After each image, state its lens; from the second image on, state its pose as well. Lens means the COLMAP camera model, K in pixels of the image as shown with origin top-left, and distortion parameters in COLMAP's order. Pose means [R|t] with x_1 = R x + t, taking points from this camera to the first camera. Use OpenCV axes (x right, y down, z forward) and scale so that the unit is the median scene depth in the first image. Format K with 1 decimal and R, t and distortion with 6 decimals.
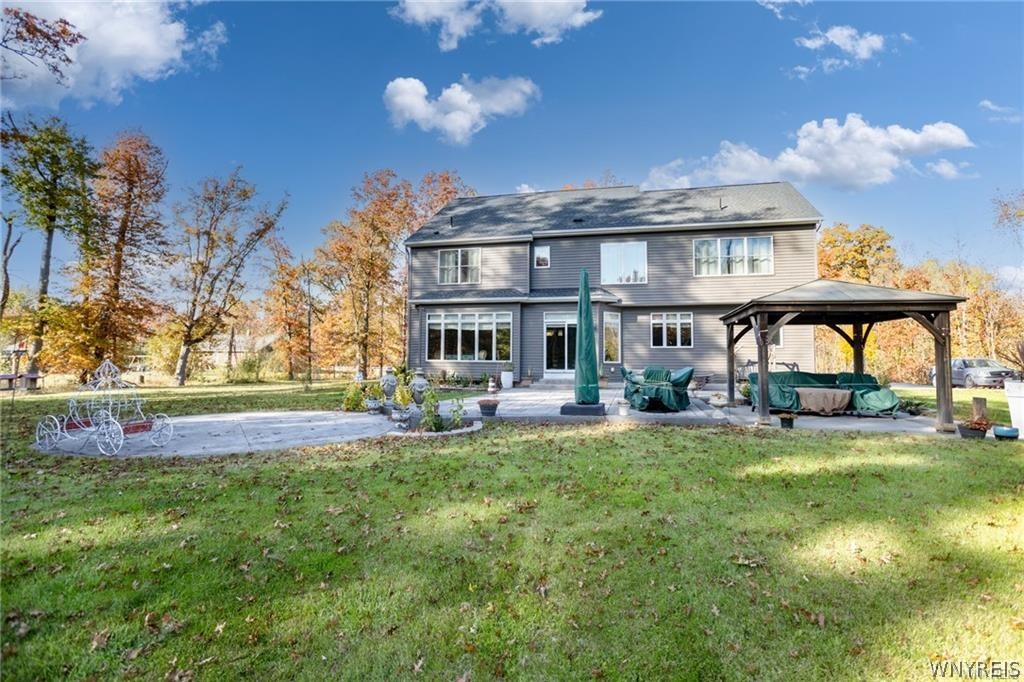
lens RADIAL K [[511.7, 0, 510.5], [0, 511.7, 331.7], [0, 0, 1]] dist [-0.053238, 0.036162]
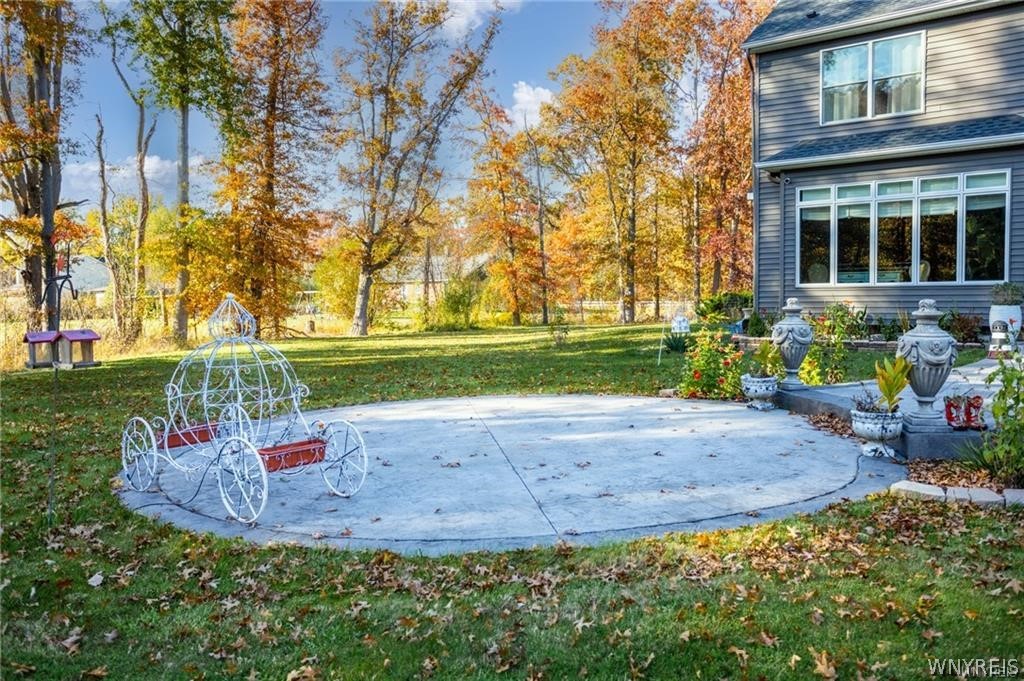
lens RADIAL K [[847.9, 0, 476.6], [0, 847.9, 339.8], [0, 0, 1]] dist [-0.014061, 0.002228]
pose [[0.904147, 0.002297, -0.427215, -0.060768], [0.046929, 0.993400, 0.104661, 0.005719], [0.424636, -0.114678, 0.898072, 0.087798]]
